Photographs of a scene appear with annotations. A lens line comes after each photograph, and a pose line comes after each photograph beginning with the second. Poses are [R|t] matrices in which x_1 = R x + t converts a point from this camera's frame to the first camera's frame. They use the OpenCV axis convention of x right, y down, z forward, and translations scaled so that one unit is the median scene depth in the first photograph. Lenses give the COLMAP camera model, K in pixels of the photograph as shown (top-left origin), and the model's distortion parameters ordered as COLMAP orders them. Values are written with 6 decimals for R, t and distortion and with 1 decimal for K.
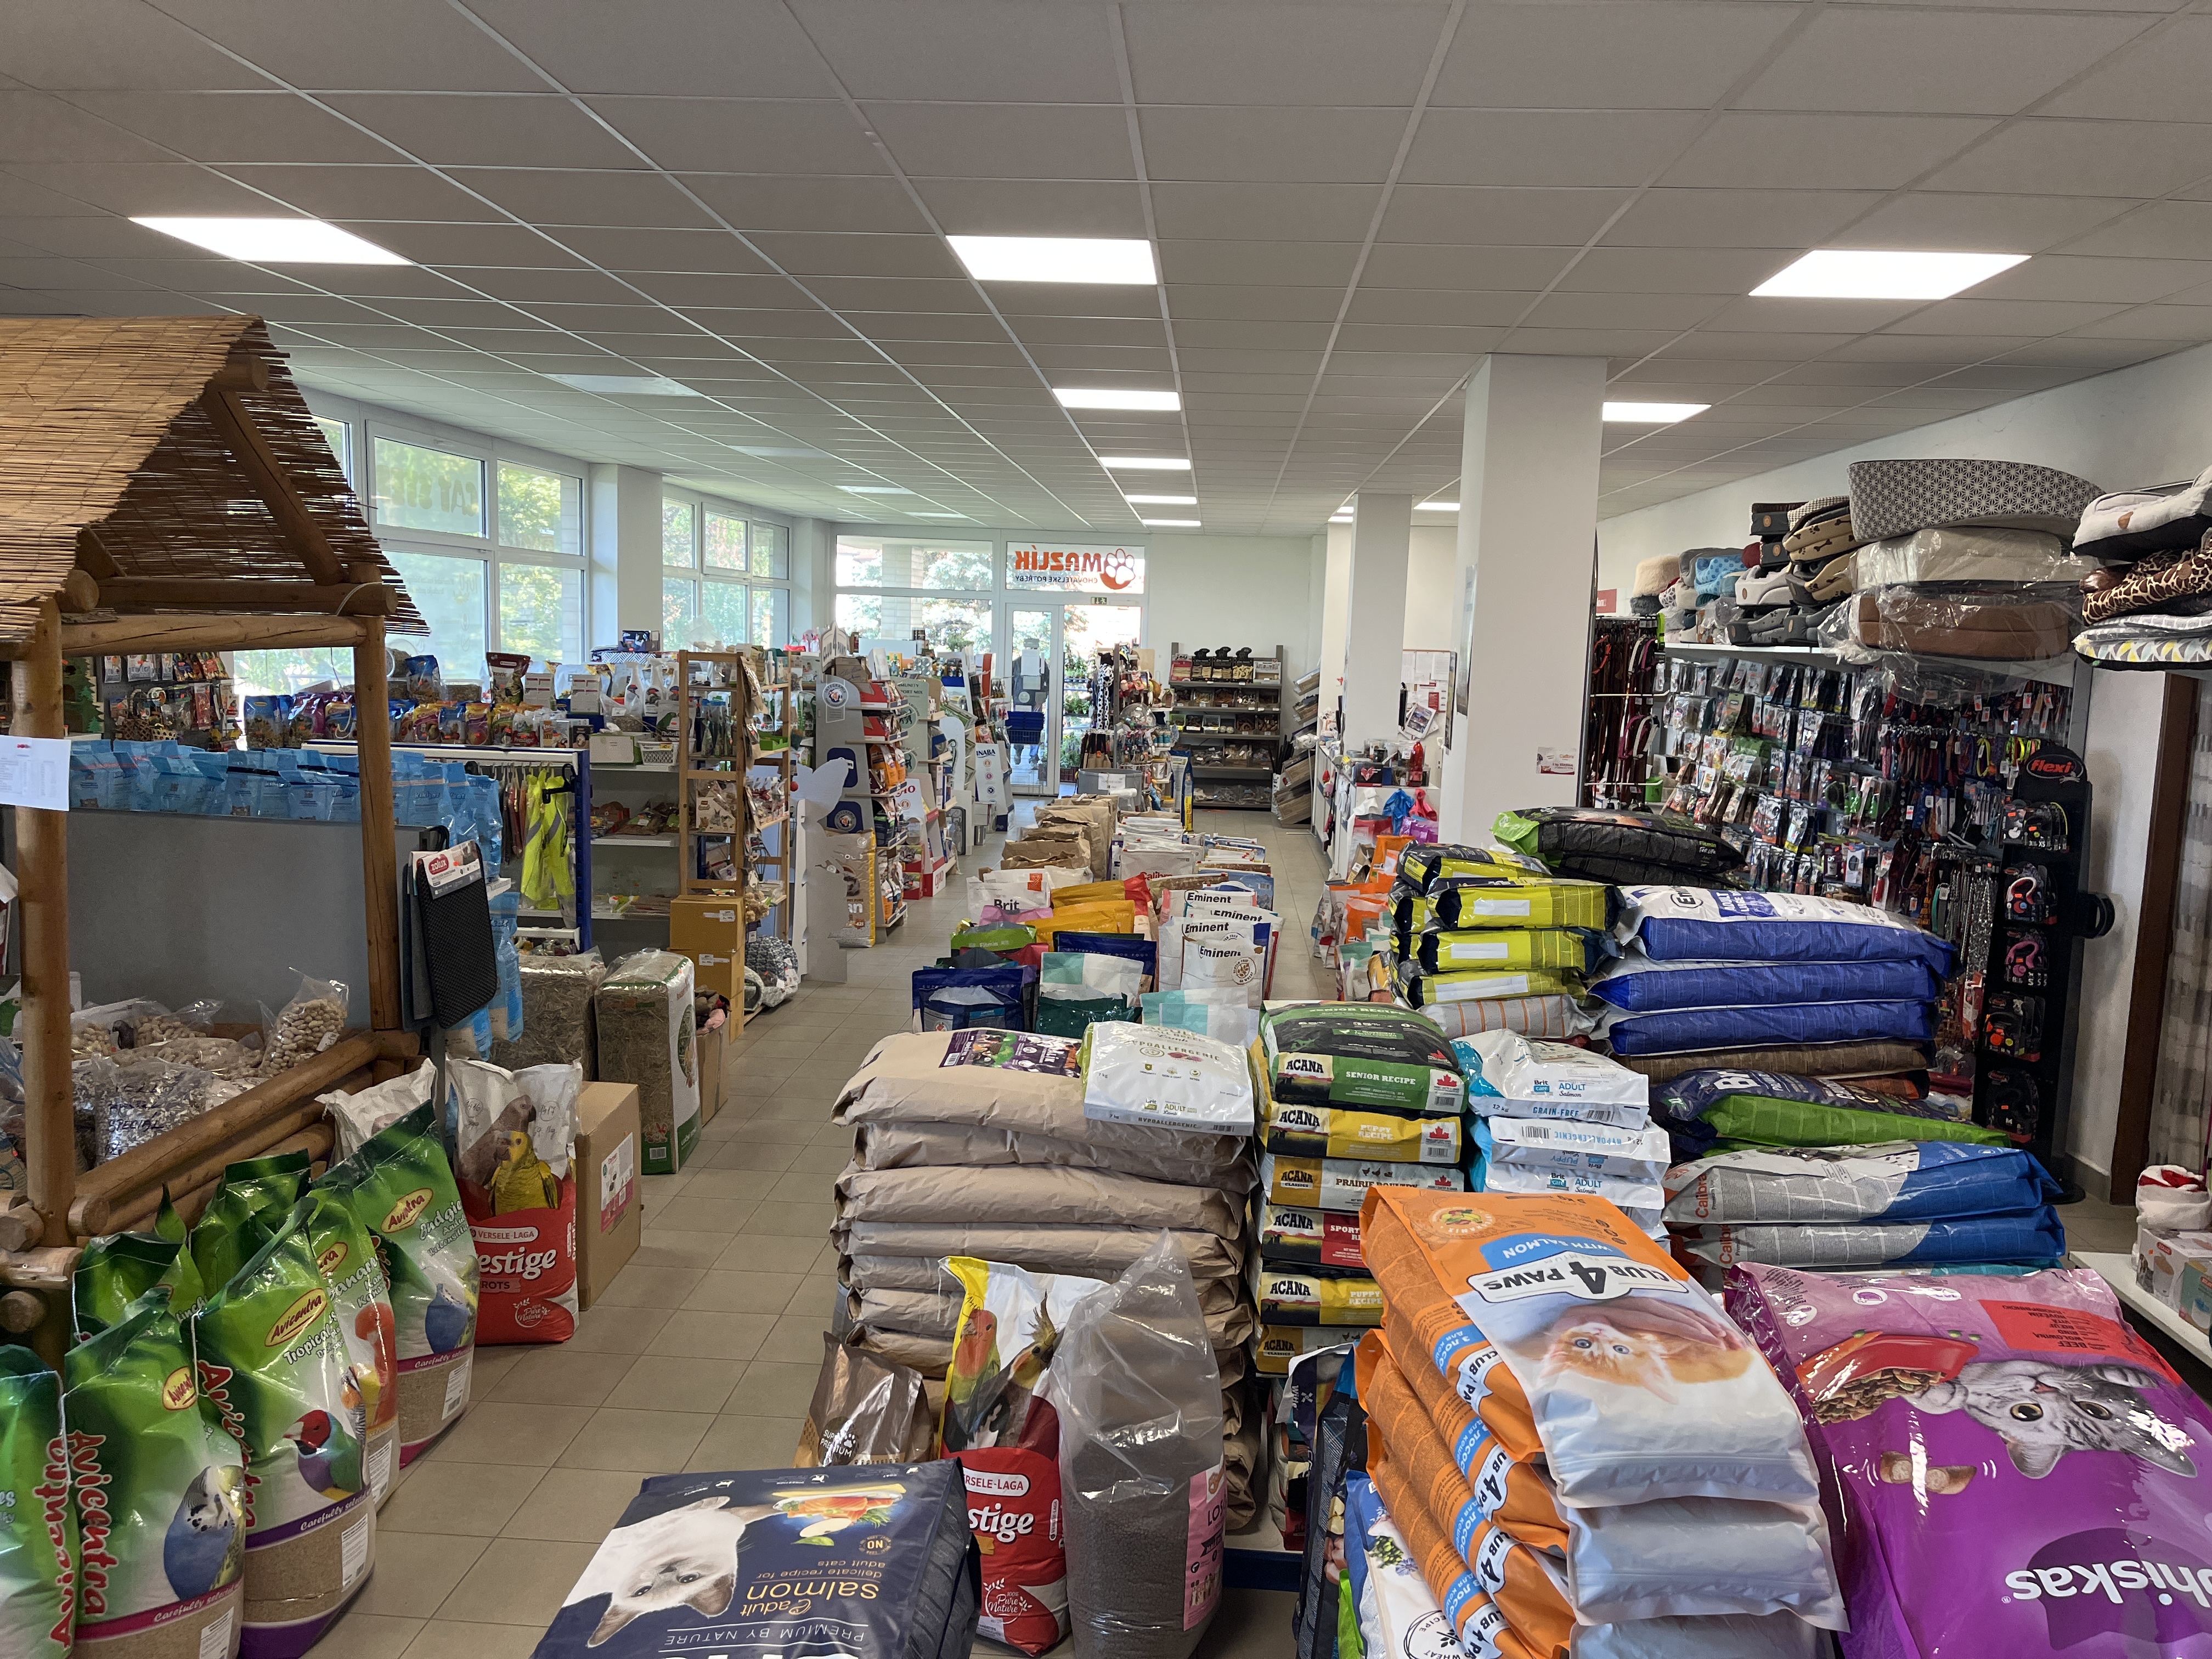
lens RADIAL K [[1688.3, 0, 1003.4], [0, 1688.3, 831.3], [0, 0, 1]] dist [0.098626, -0.148738]
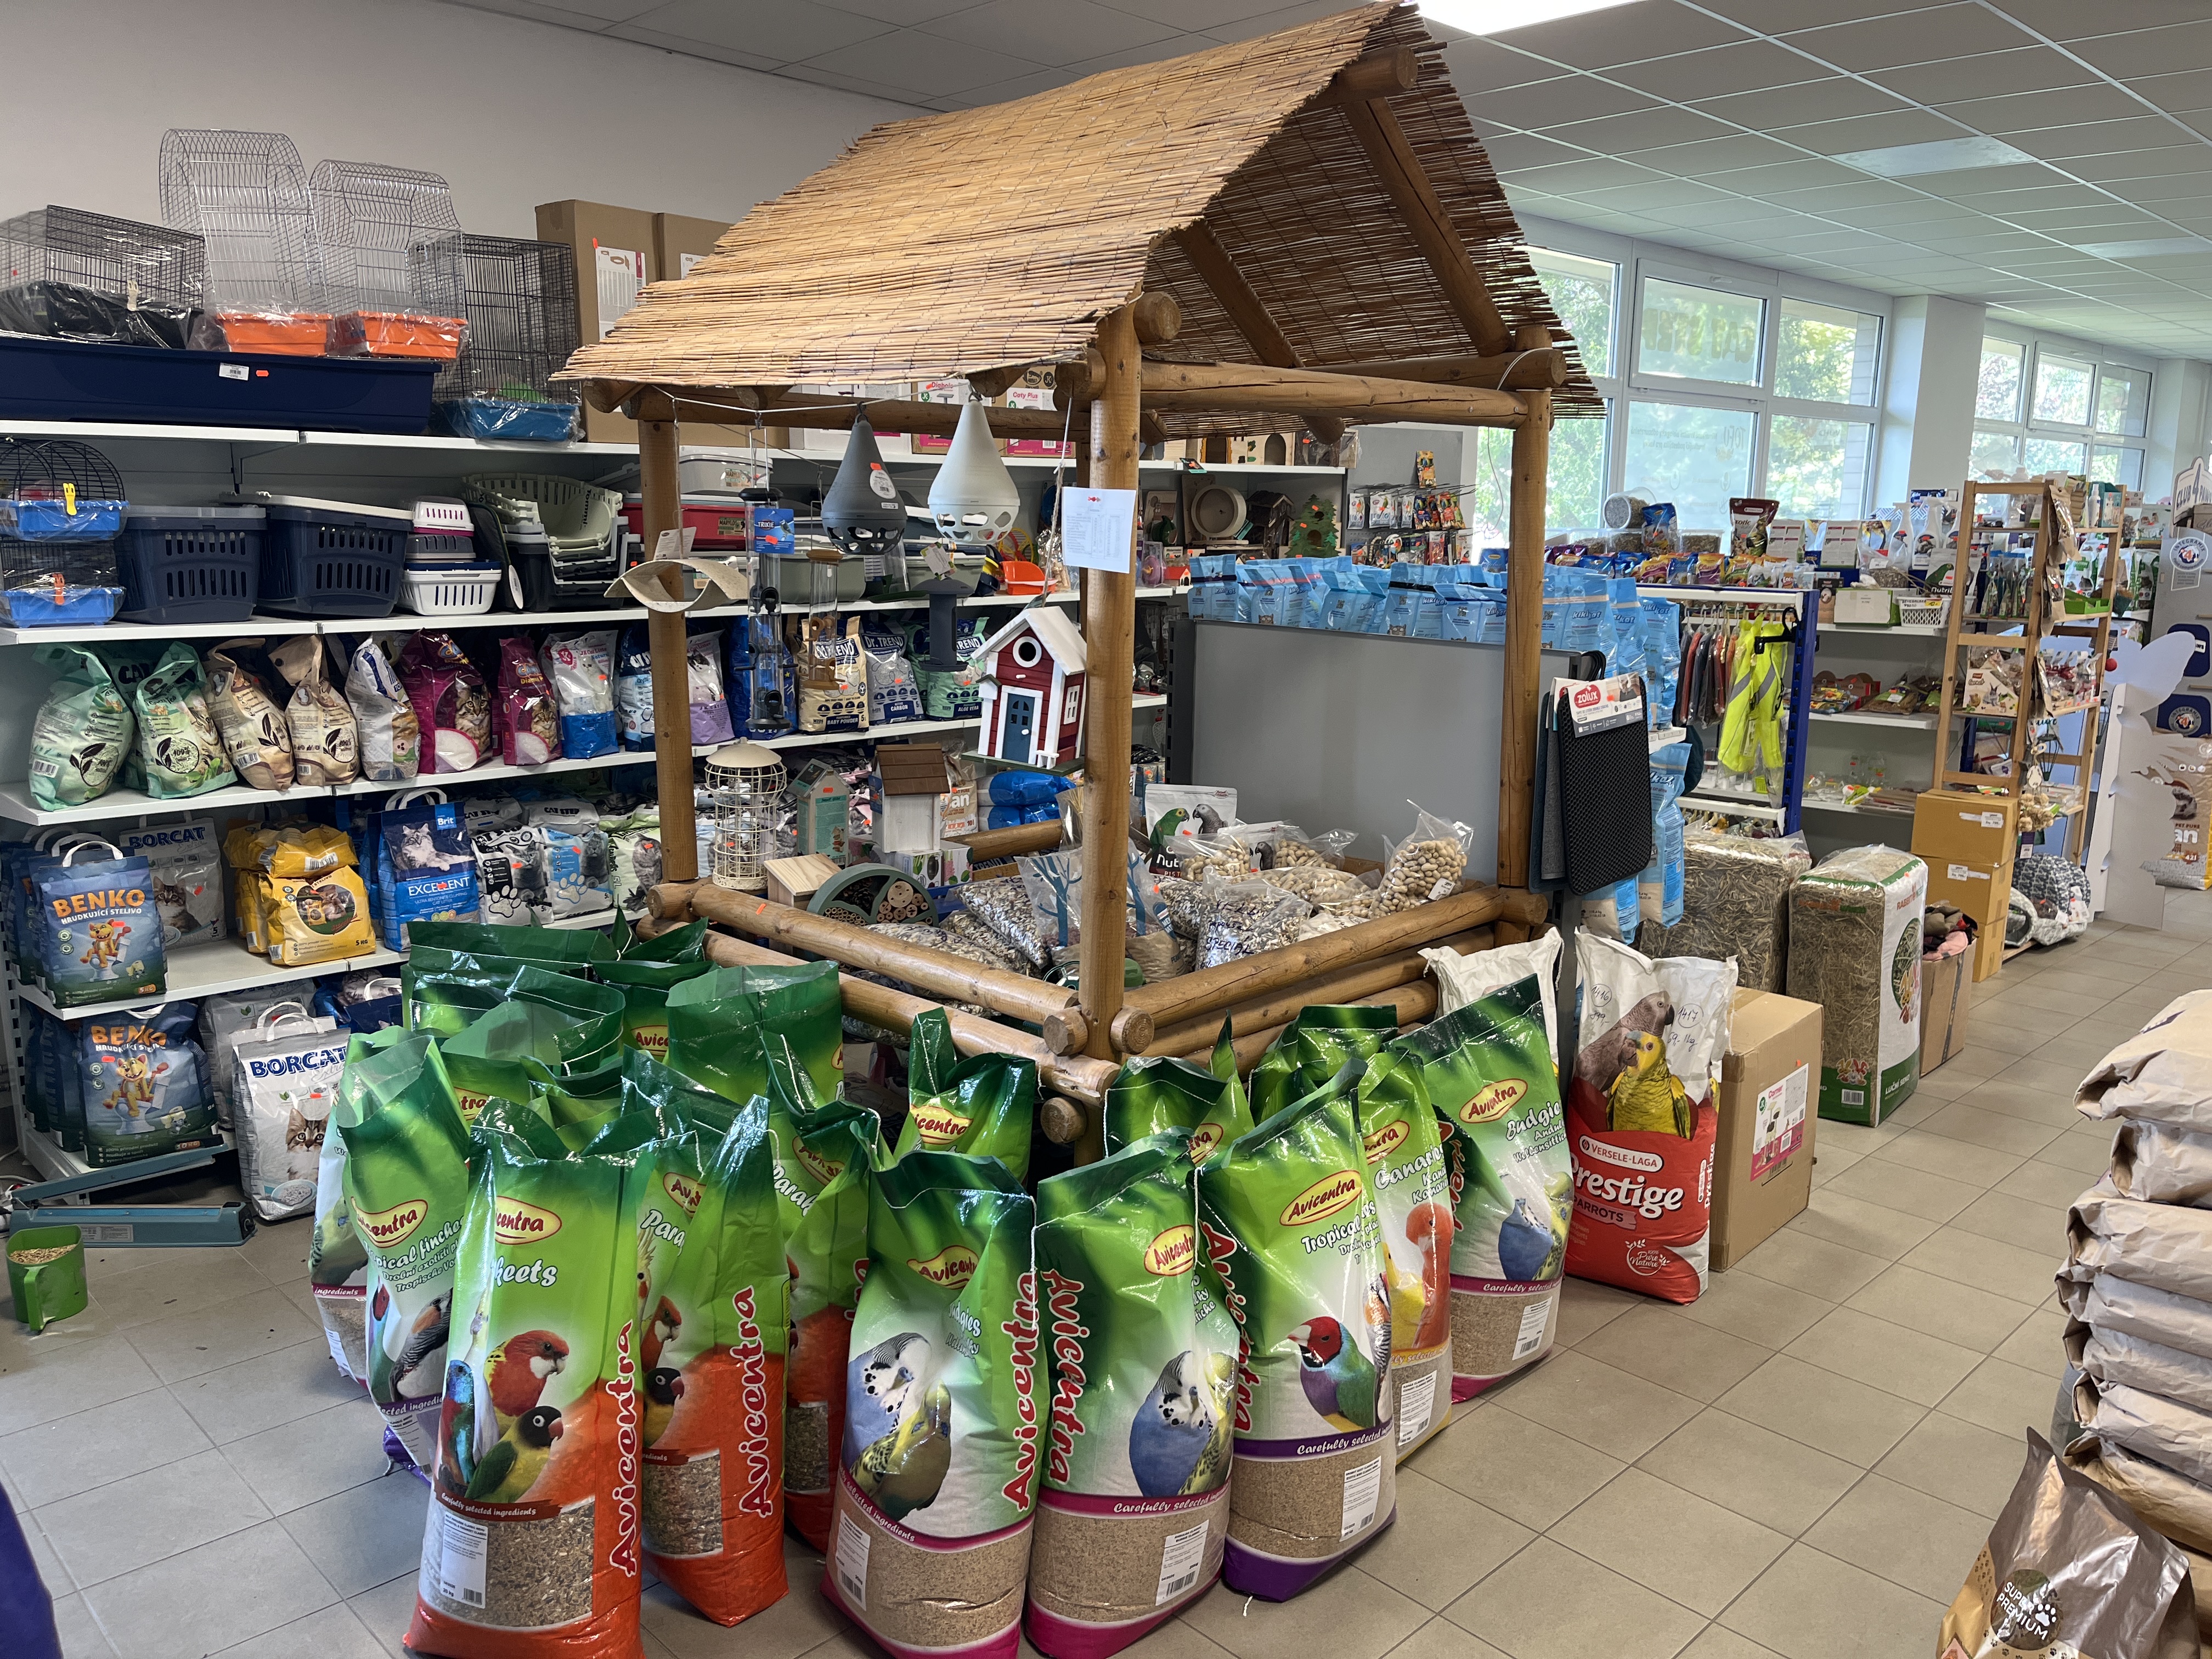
lens RADIAL K [[1697.2, 0, 1115.9], [0, 1697.2, 802.0], [0, 0, 1]] dist [0.057747, -0.086262]
pose [[0.789937, 0.101241, -0.604773, -0.007990], [-0.075701, 0.994832, 0.067661, 0.031900], [0.608497, -0.007666, 0.793519, 0.208769]]
